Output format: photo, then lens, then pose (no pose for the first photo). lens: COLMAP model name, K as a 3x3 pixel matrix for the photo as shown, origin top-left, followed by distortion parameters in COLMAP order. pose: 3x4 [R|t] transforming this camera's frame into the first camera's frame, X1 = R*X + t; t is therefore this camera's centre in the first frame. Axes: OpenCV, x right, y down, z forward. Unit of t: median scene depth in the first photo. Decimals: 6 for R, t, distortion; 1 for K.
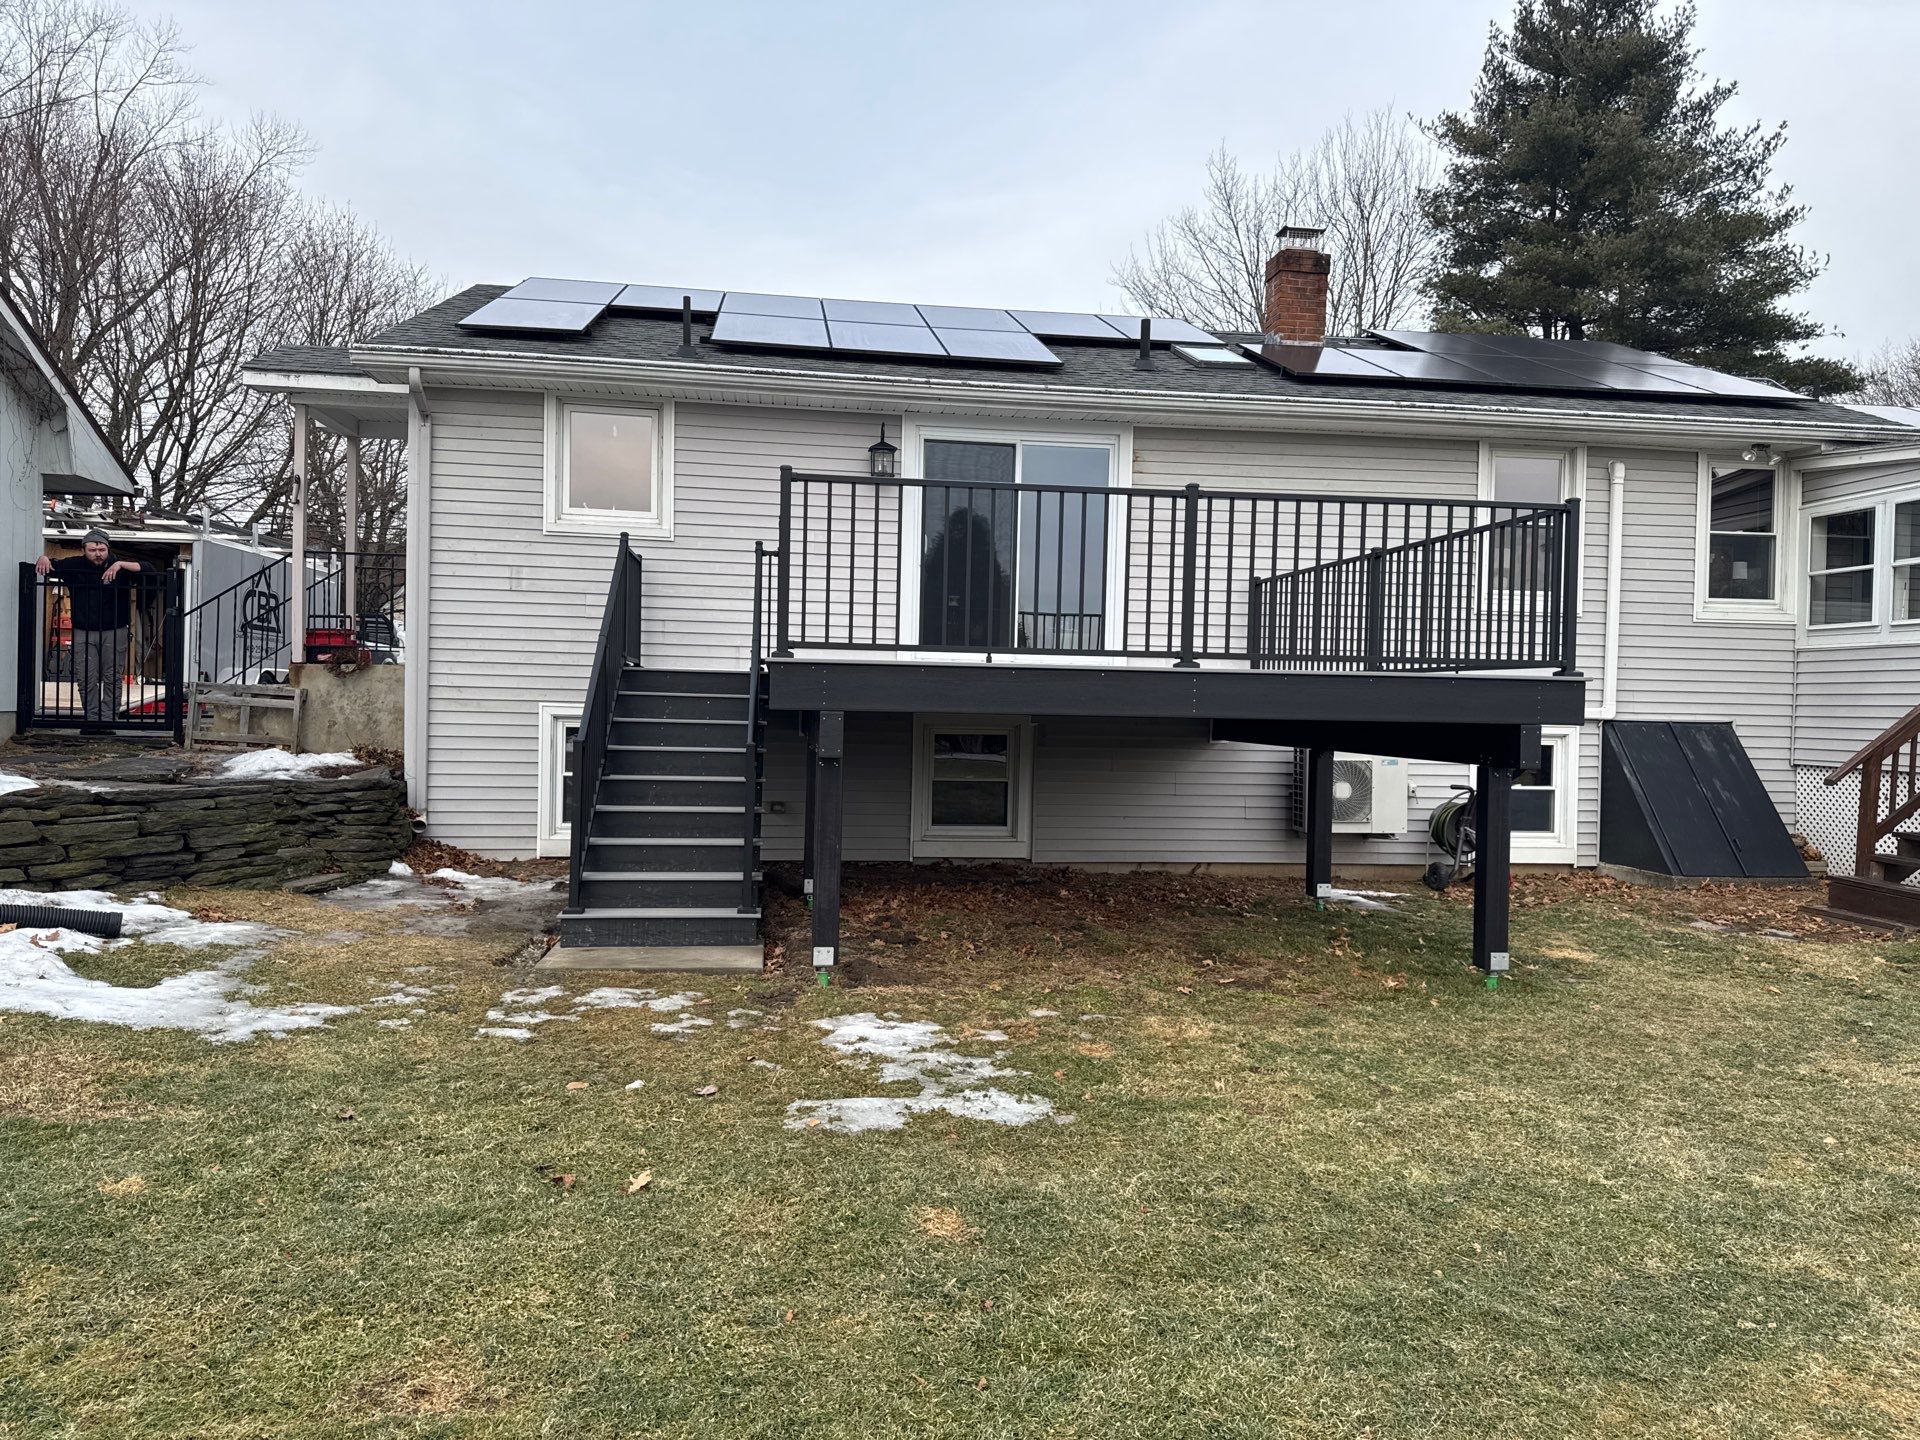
lens RADIAL K [[1352.5, 0, 962.5], [0, 1352.5, 695.4], [0, 0, 1]] dist [0.043270, -0.045834]
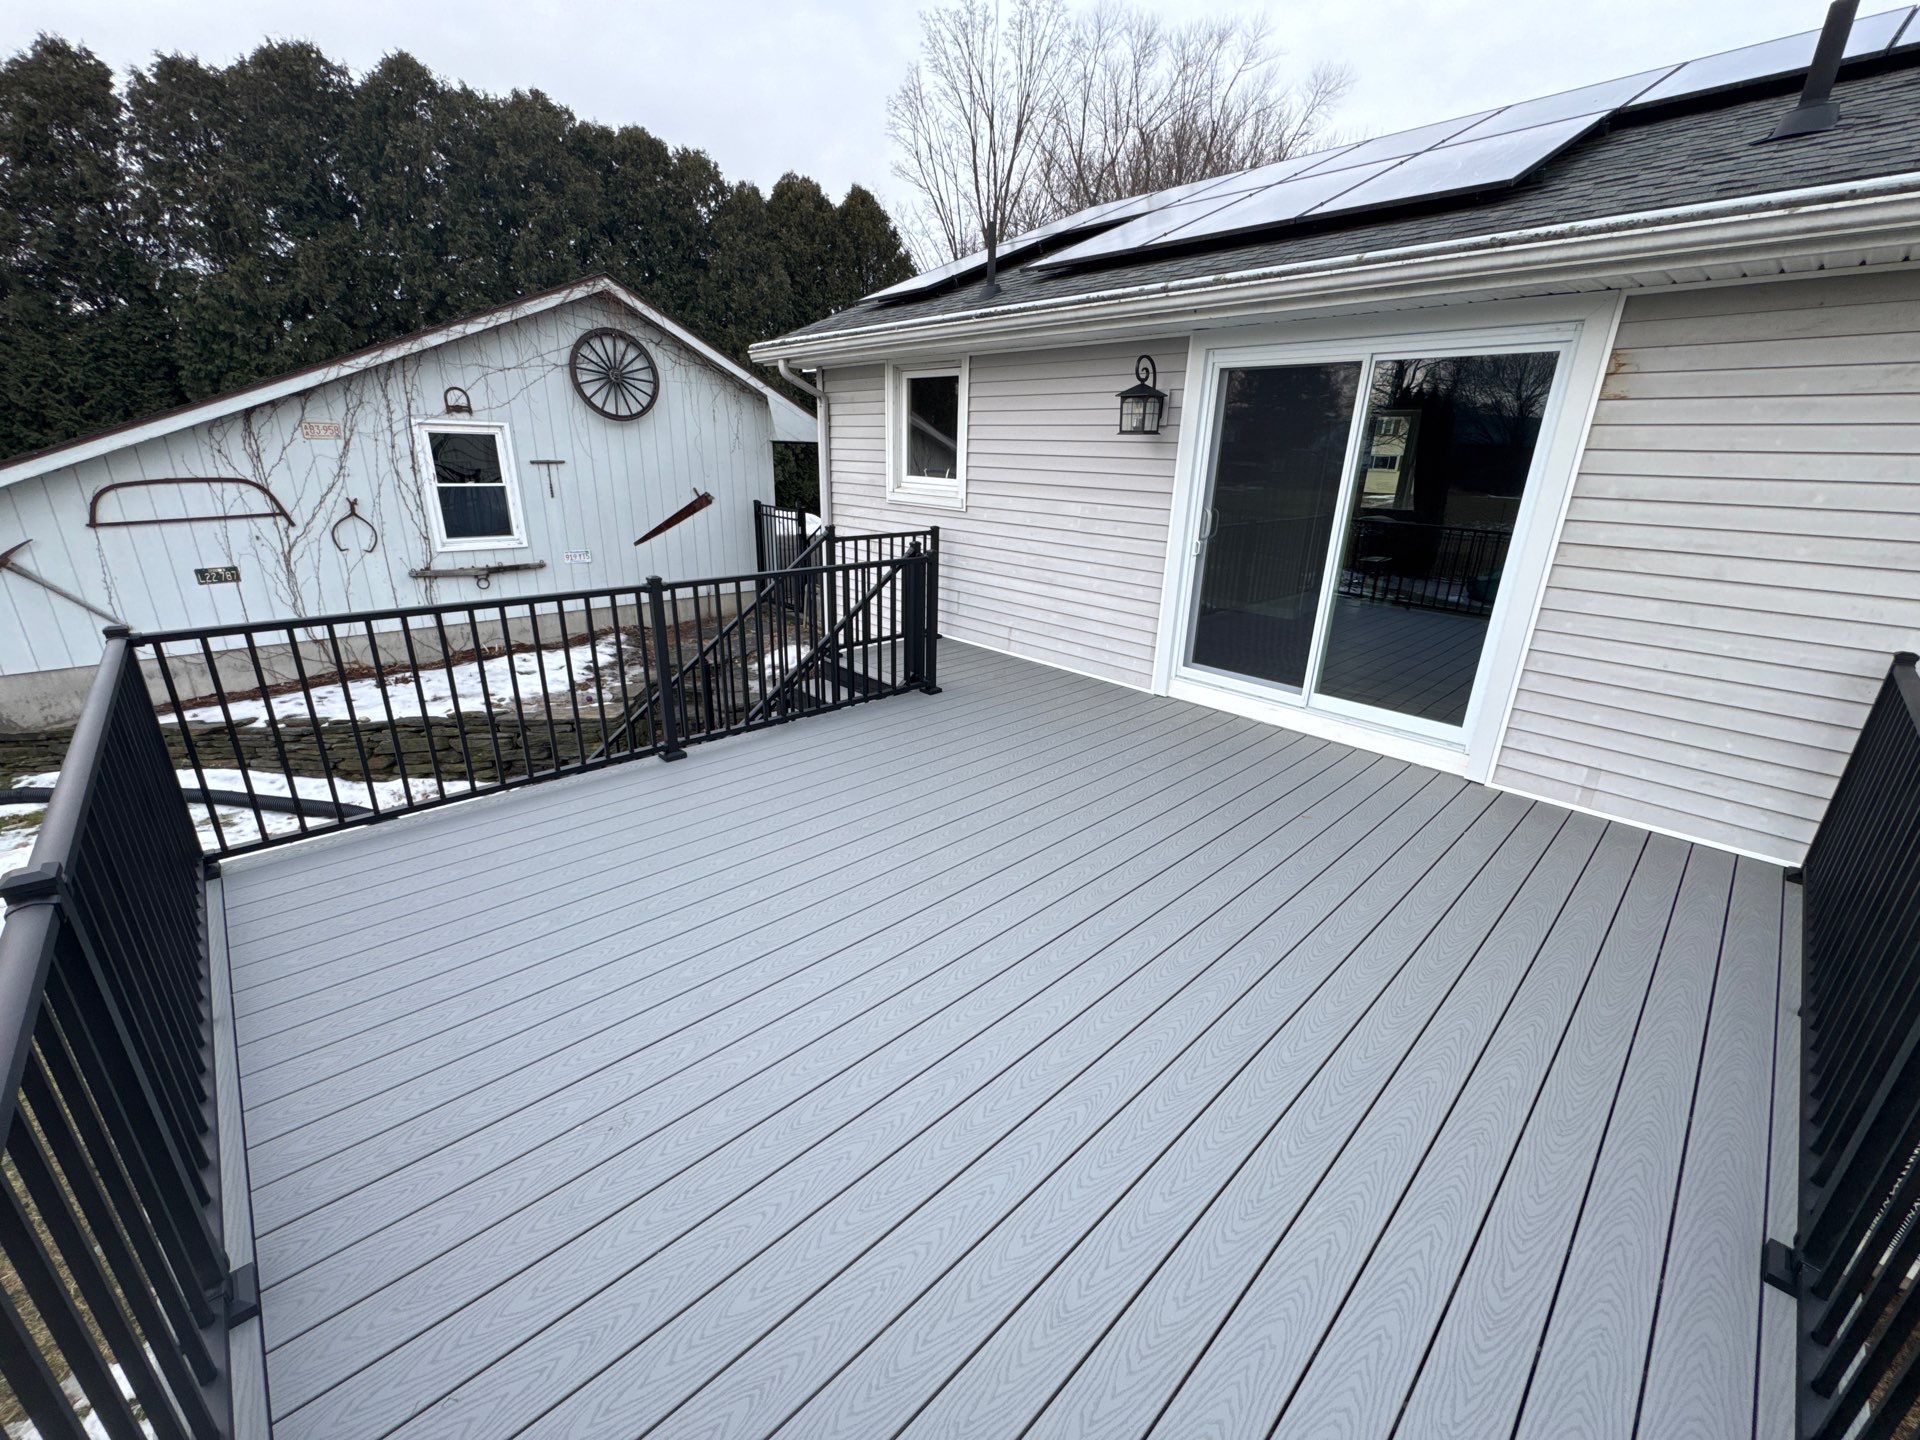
lens RADIAL K [[764.6, 0, 958.6], [0, 764.6, 712.0], [0, 0, 1]] dist [-0.005176, 0.000851]
pose [[0.577396, 0.259570, -0.774104, 0.221949], [-0.008012, 0.949873, 0.312532, -0.133946], [0.816425, -0.174253, 0.550533, 0.598421]]
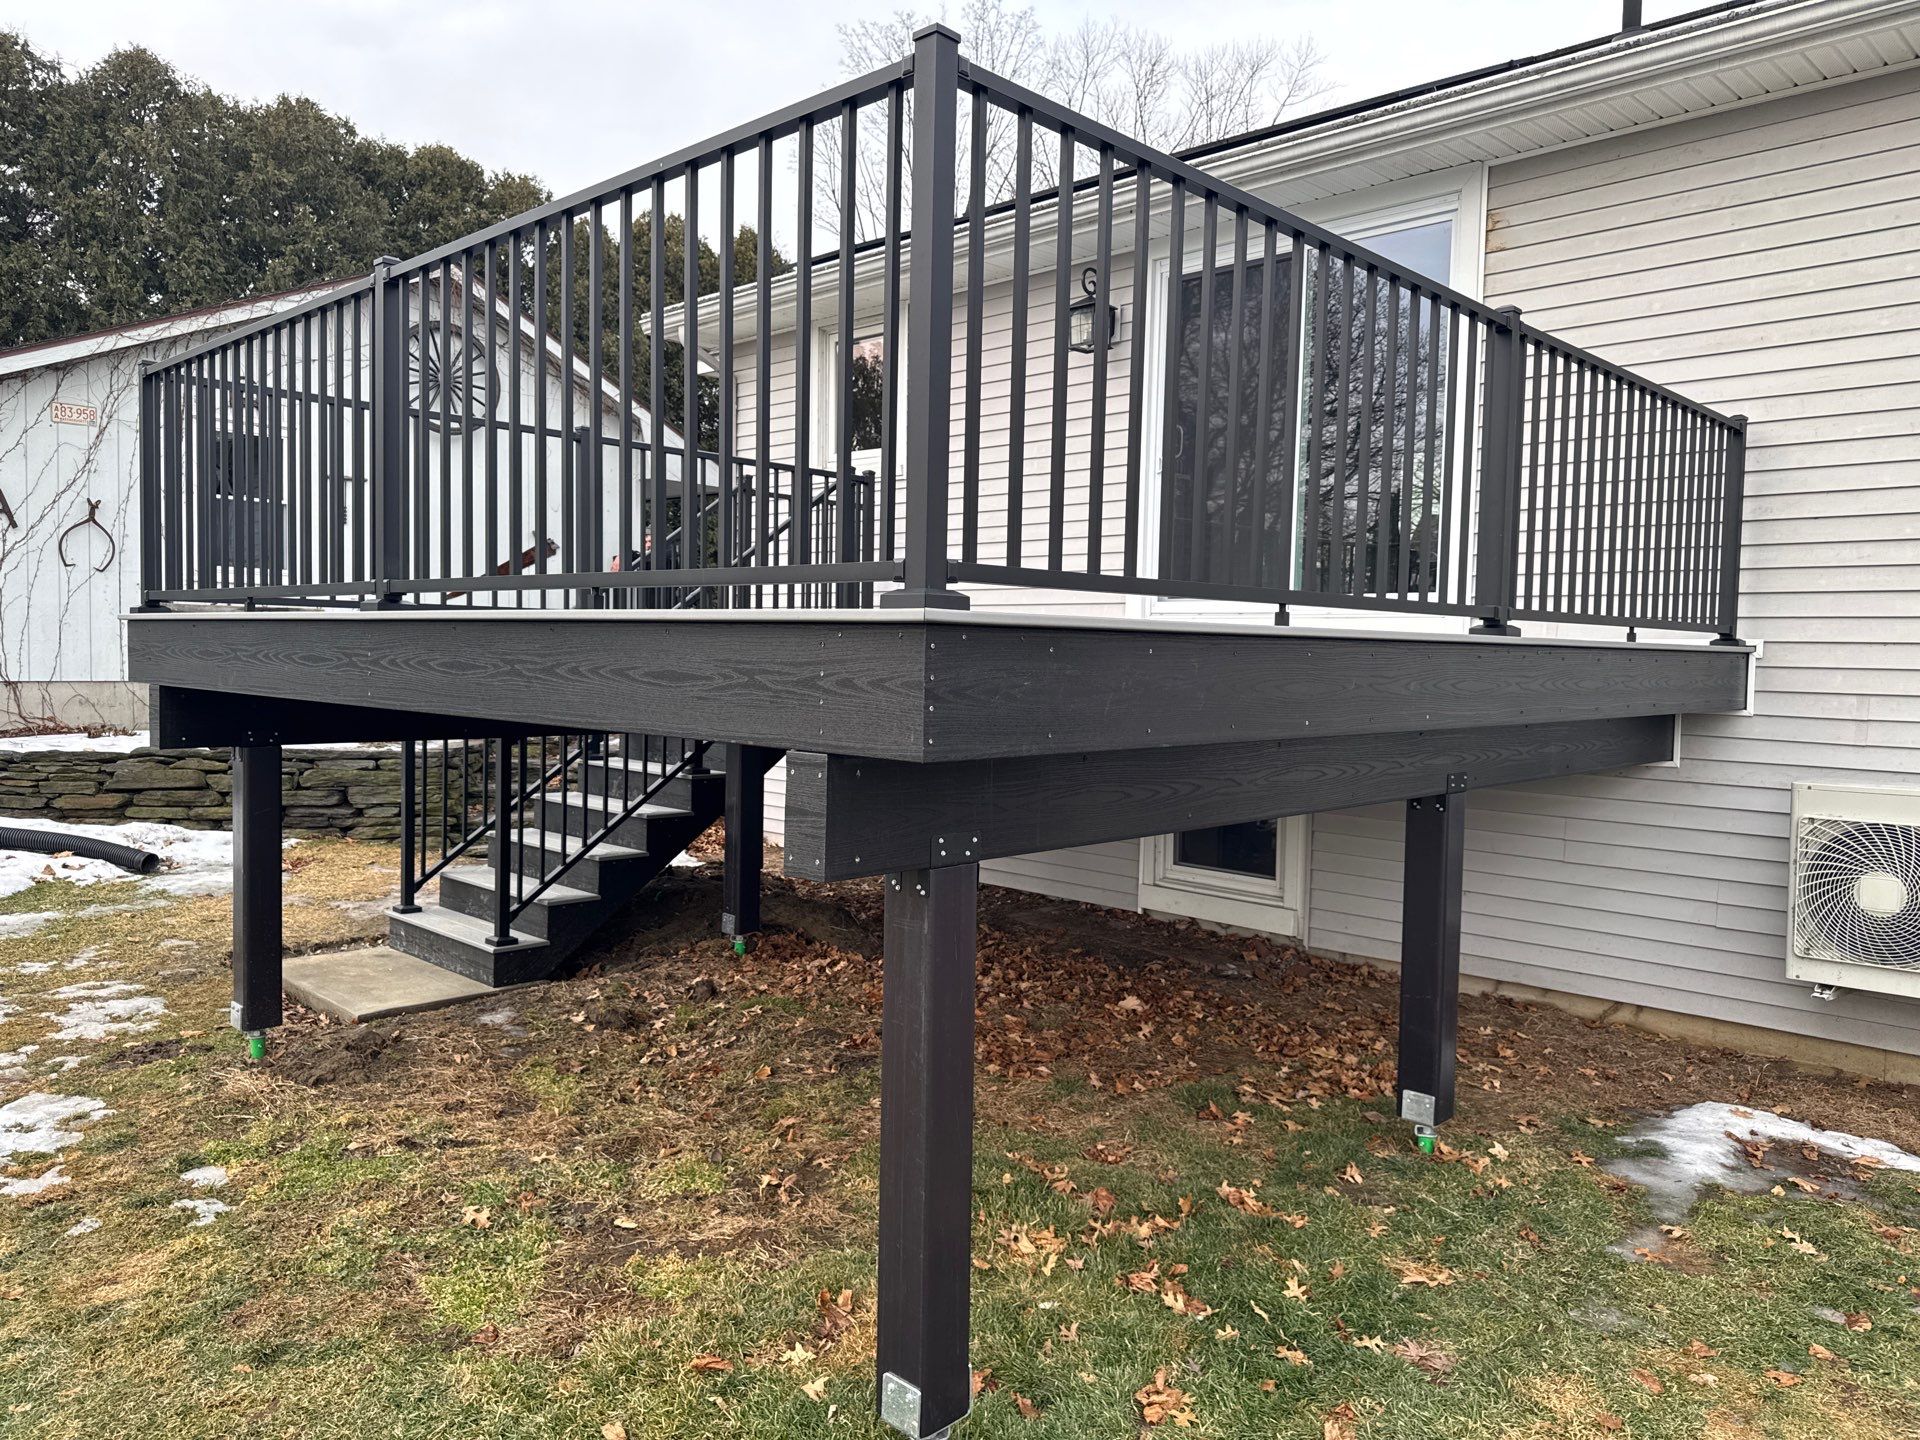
lens RADIAL K [[1351.7, 0, 956.3], [0, 1351.7, 711.1], [0, 0, 1]] dist [0.023996, -0.022345]
pose [[0.613833, 0.027210, -0.788966, 0.402324], [-0.003604, 0.999492, 0.031666, -0.000350], [0.789427, -0.016594, 0.613620, 0.470844]]
